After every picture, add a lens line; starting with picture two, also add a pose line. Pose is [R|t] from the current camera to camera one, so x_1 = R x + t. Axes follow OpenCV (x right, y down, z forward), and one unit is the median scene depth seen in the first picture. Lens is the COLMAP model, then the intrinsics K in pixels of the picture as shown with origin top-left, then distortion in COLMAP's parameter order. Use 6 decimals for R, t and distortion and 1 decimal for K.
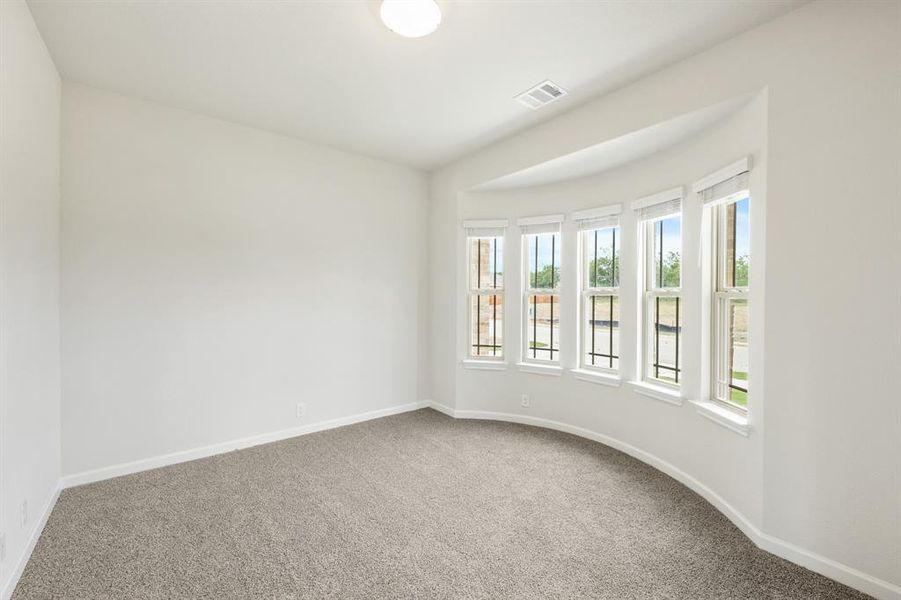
lens RADIAL K [[370.9, 0, 453.0], [0, 370.9, 295.1], [0, 0, 1]] dist [0.001253, 0.000242]
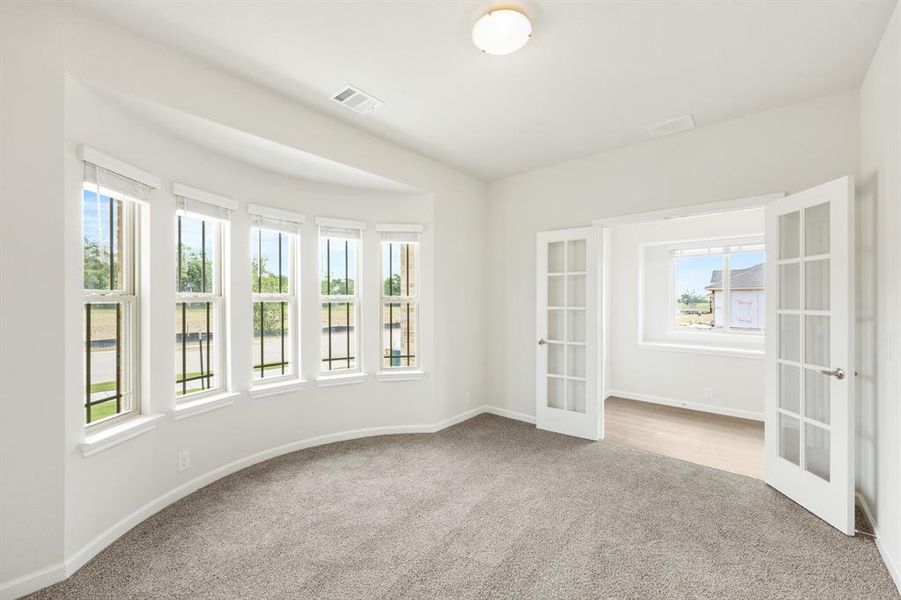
lens RADIAL K [[361.7, 0, 450.5], [0, 361.7, 300.0], [0, 0, 1]] dist [-0.001891, -0.000046]
pose [[-0.191216, -0.000396, 0.981548, -0.655209], [-0.001311, 0.999999, 0.000148, -0.006164], [-0.981547, -0.001259, -0.191216, 0.809236]]
